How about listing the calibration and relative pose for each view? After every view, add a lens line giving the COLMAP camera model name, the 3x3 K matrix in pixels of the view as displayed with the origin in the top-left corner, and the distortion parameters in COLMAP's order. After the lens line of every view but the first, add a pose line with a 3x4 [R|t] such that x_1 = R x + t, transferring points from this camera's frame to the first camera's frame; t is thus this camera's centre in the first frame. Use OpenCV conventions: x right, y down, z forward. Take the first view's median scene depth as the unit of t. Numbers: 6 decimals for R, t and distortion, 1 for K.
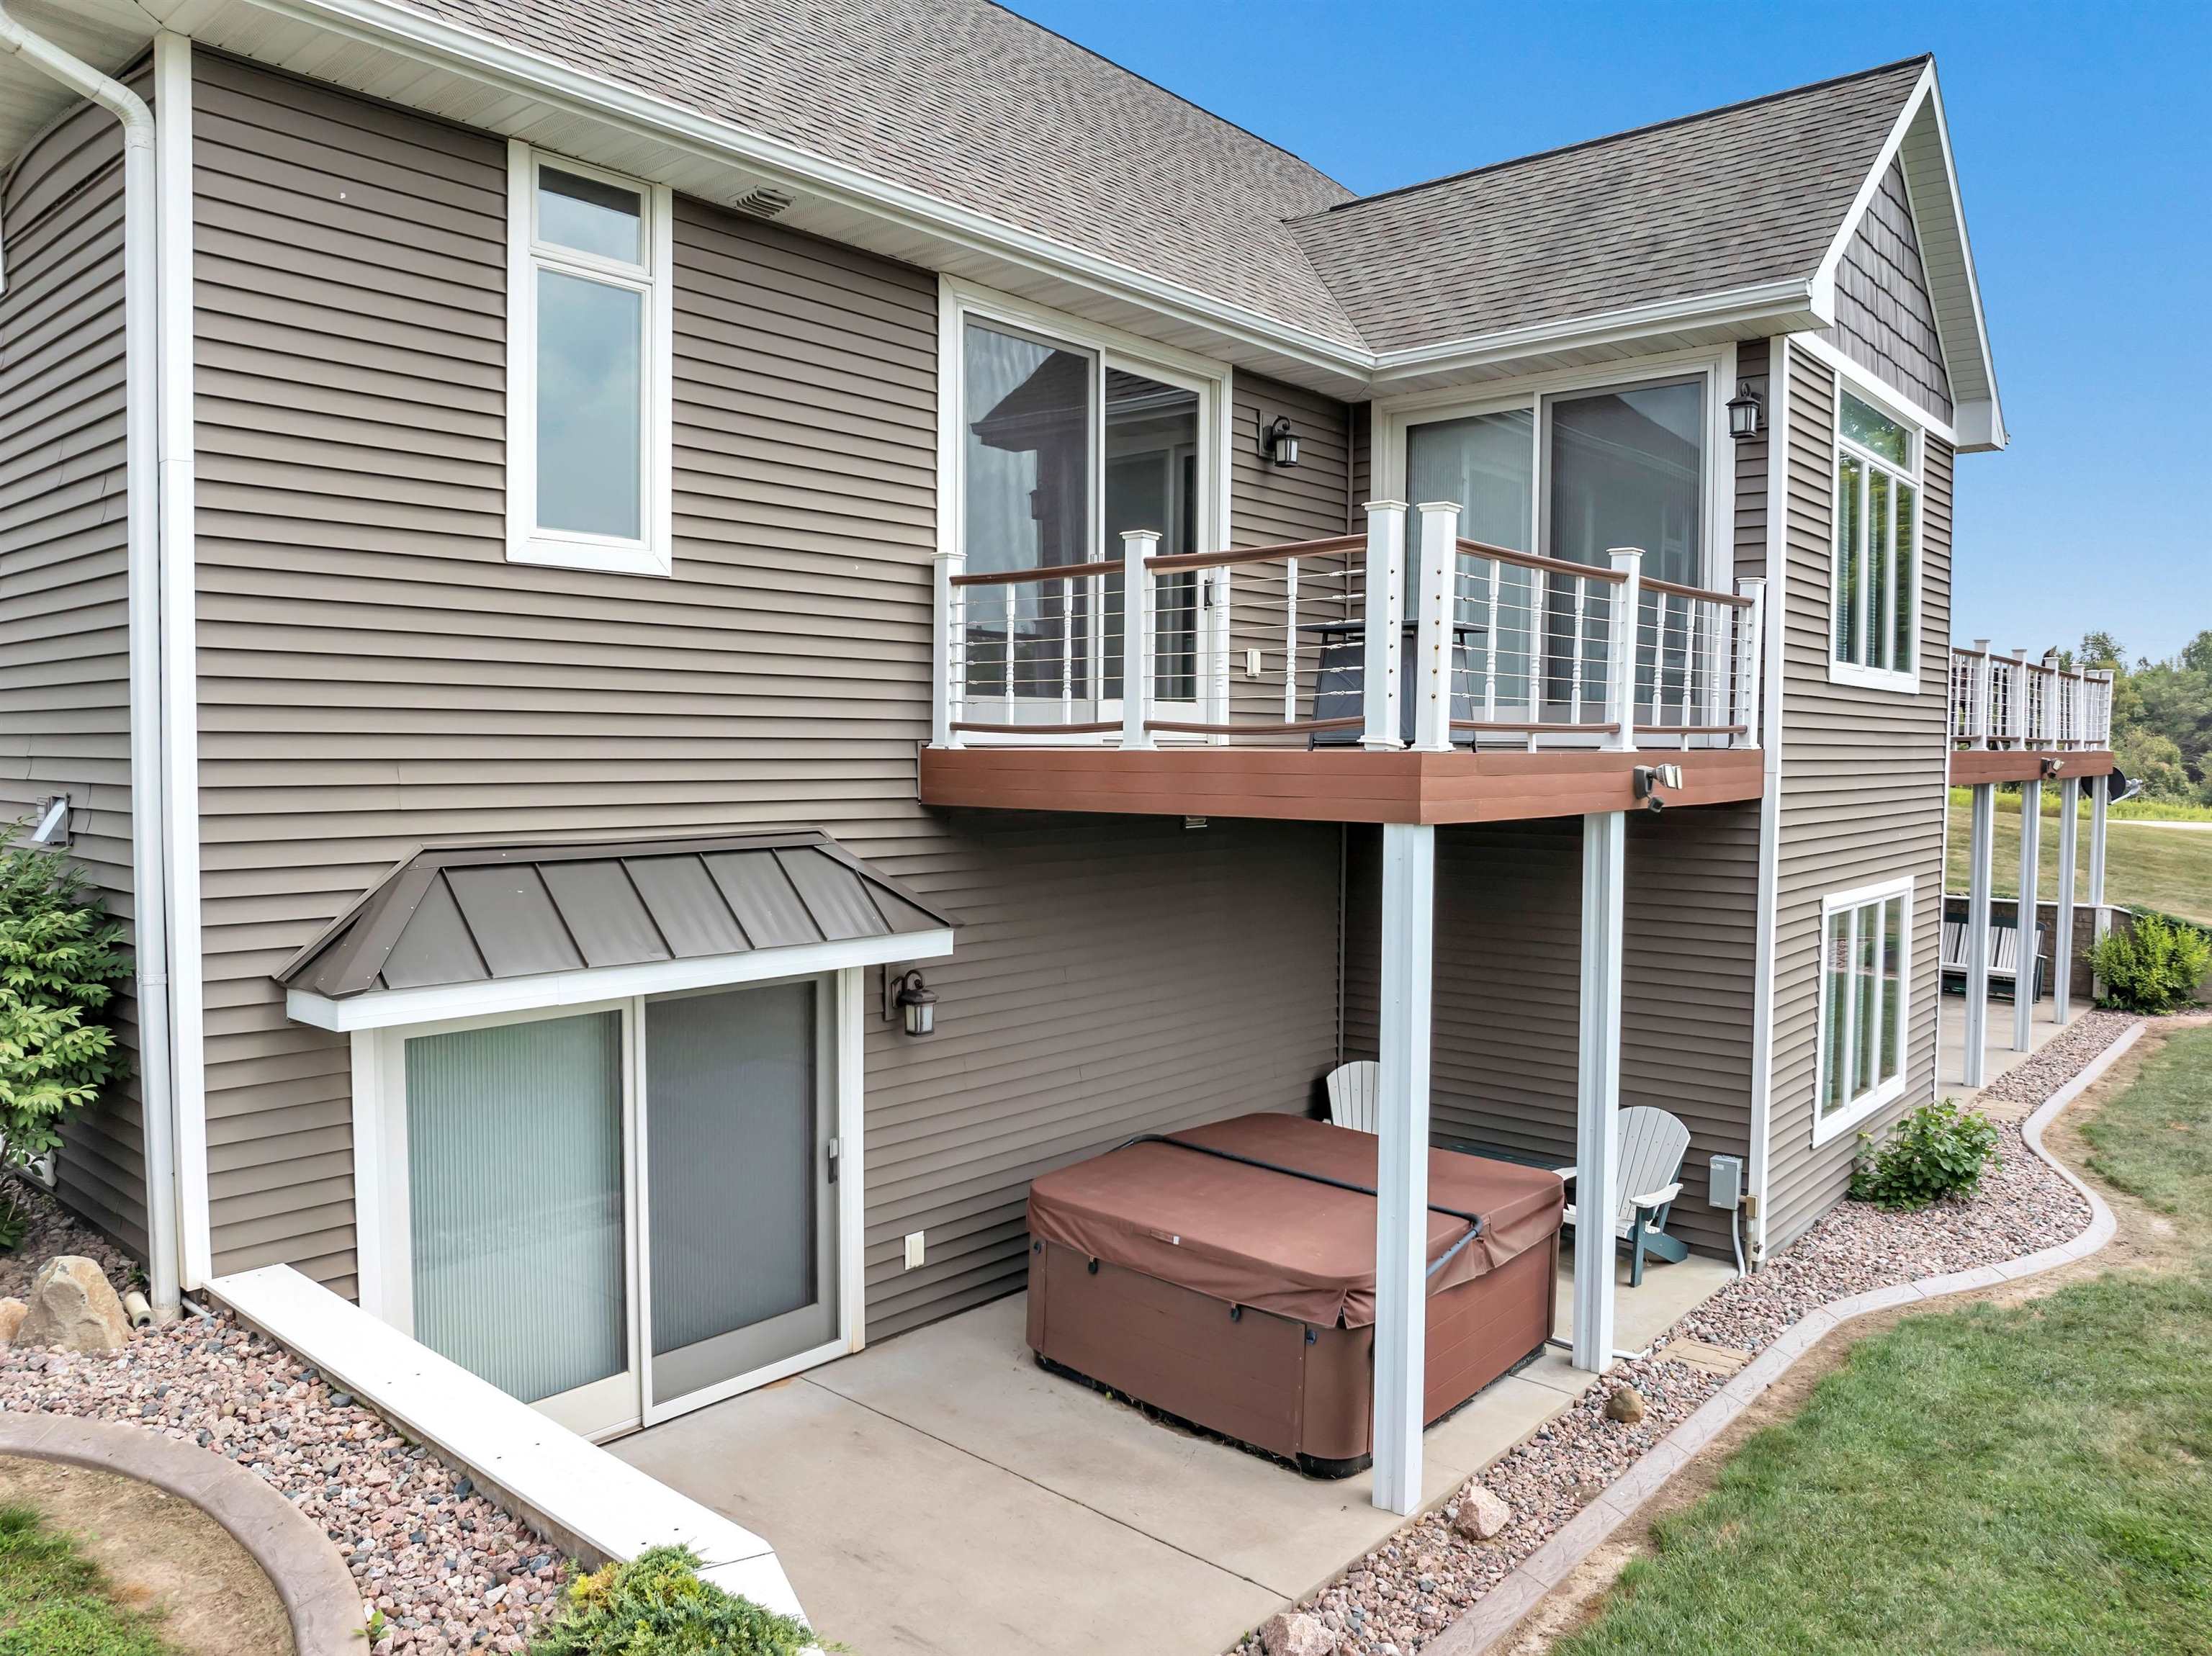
lens RADIAL K [[1540.6, 0, 1106.0], [0, 1540.6, 828.0], [0, 0, 1]] dist [-0.042528, 0.003567]
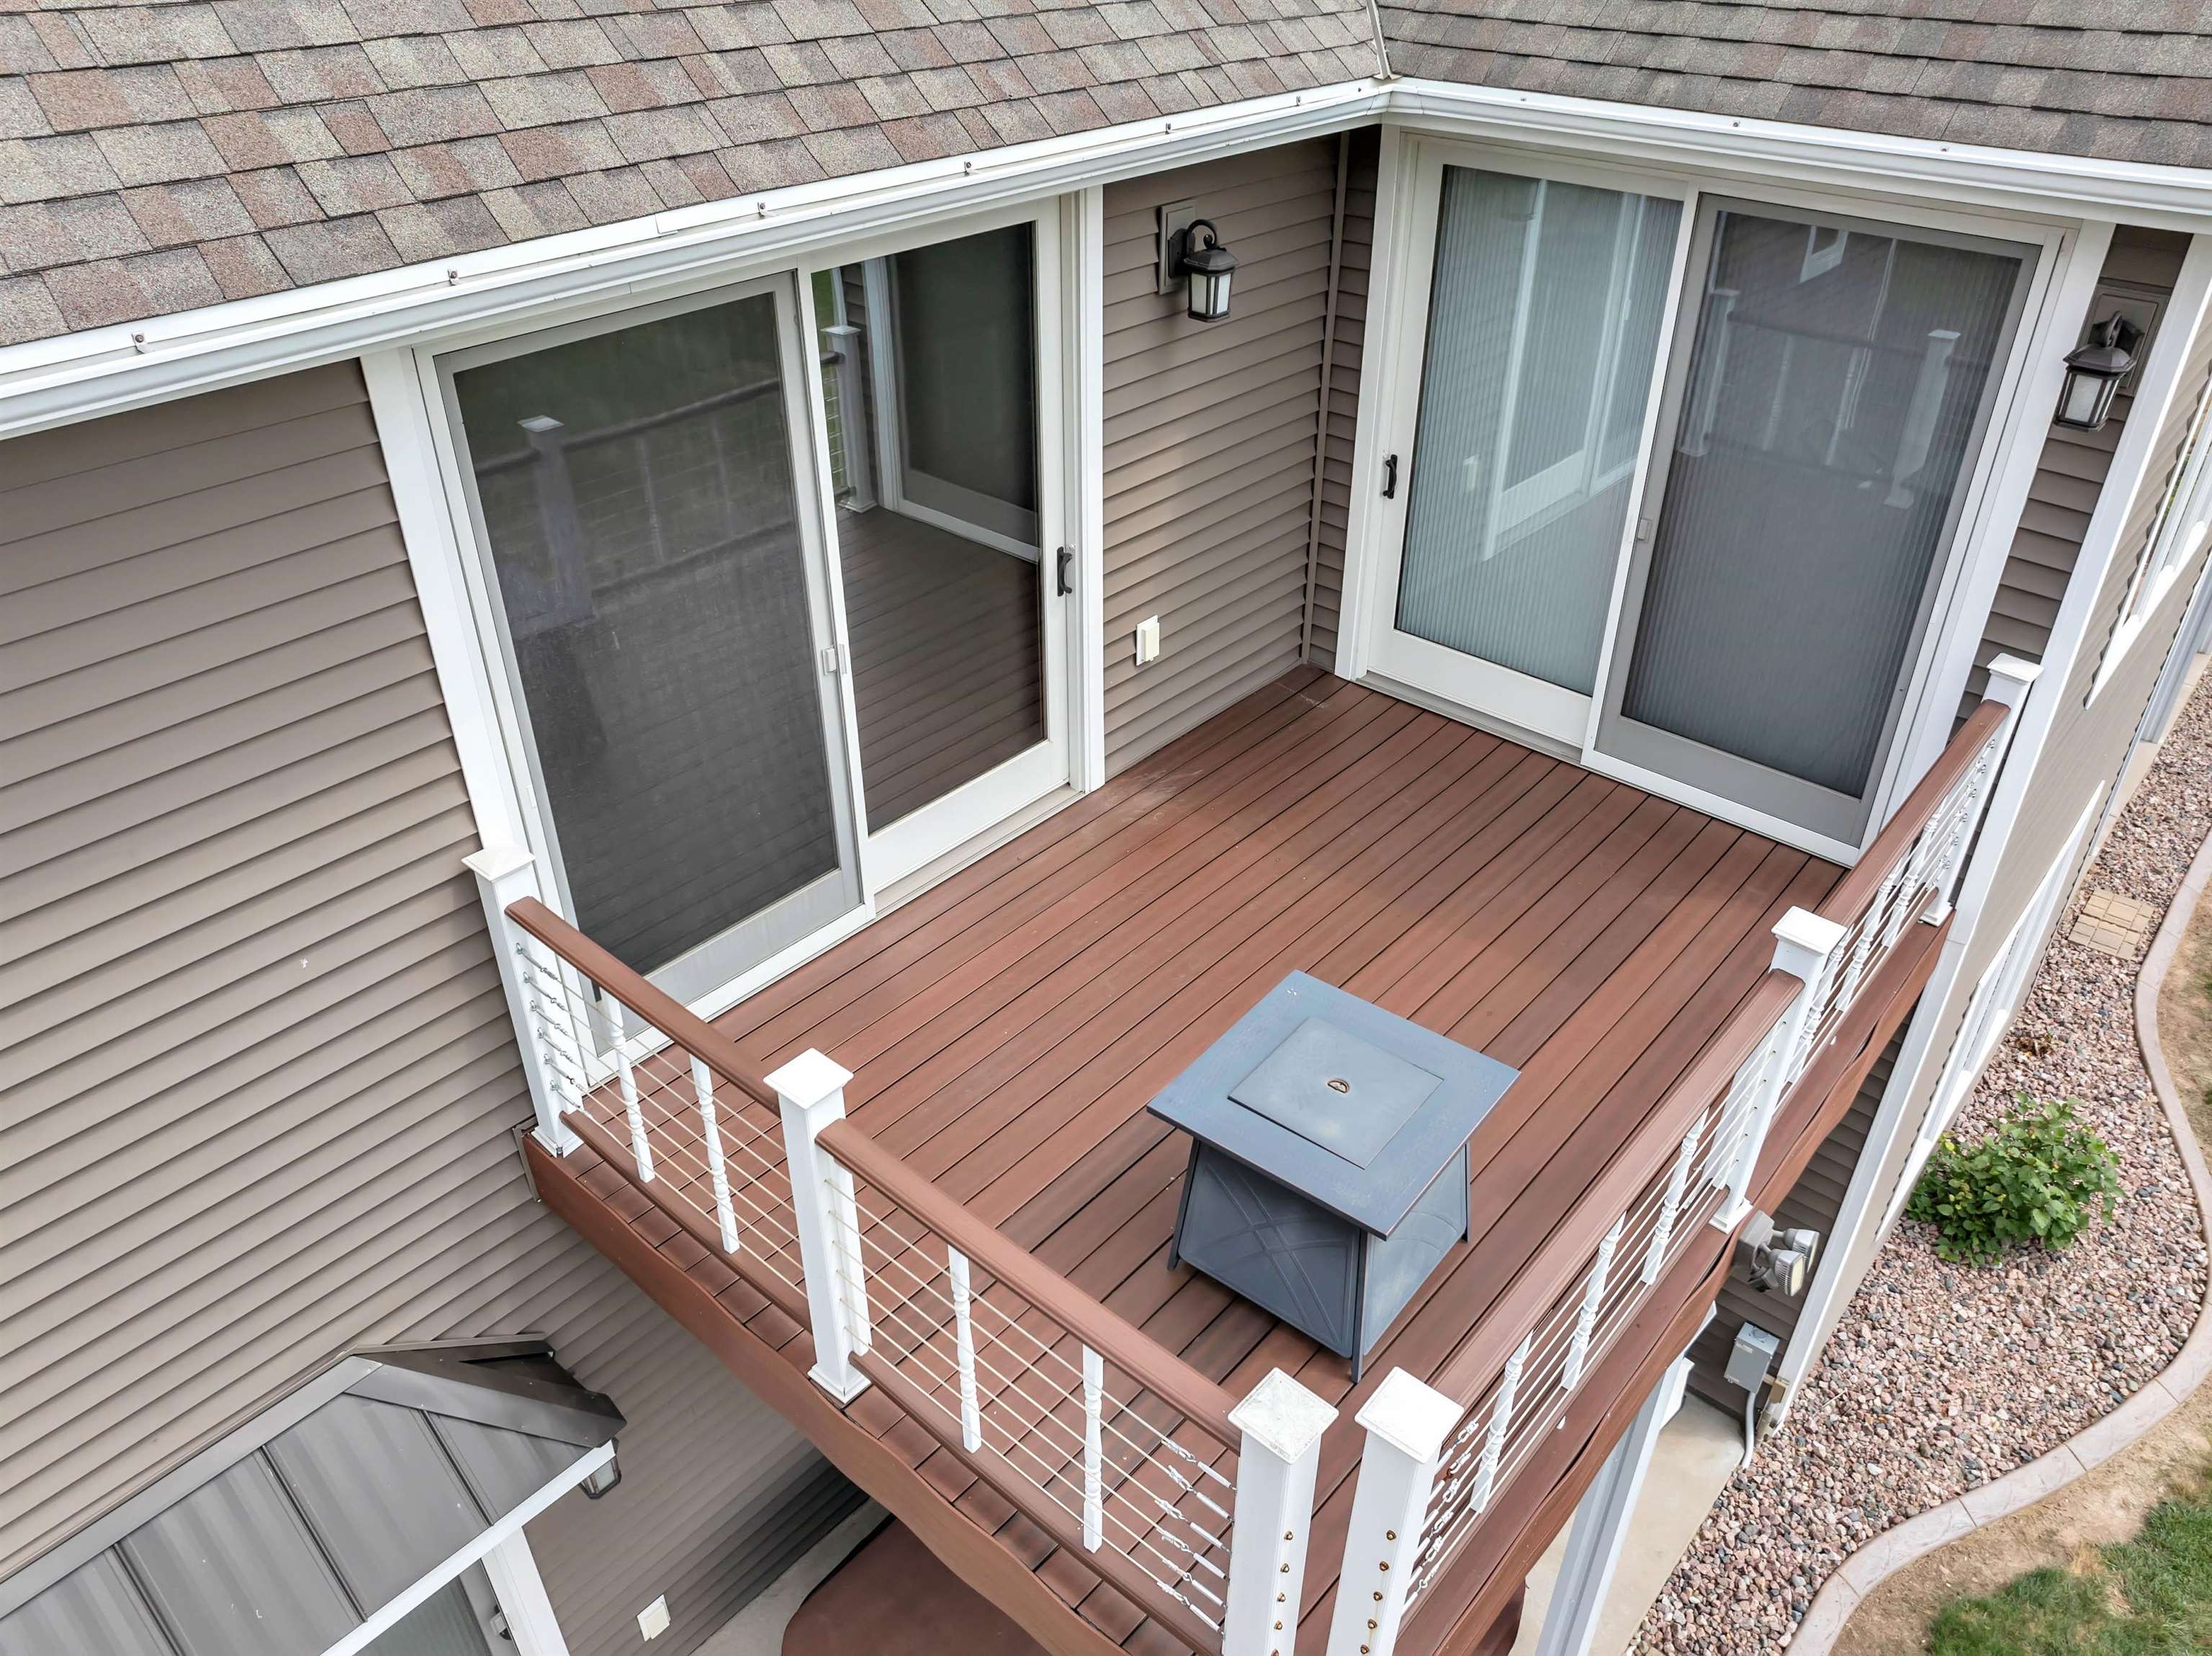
lens RADIAL K [[1540.6, 0, 1106.0], [0, 1540.6, 828.0], [0, 0, 1]] dist [-0.042528, 0.003567]
pose [[0.999979, -0.004856, -0.004219, 0.084179], [0.006310, 0.867644, 0.497147, -0.357168], [0.001246, -0.497163, 0.867656, 0.447936]]
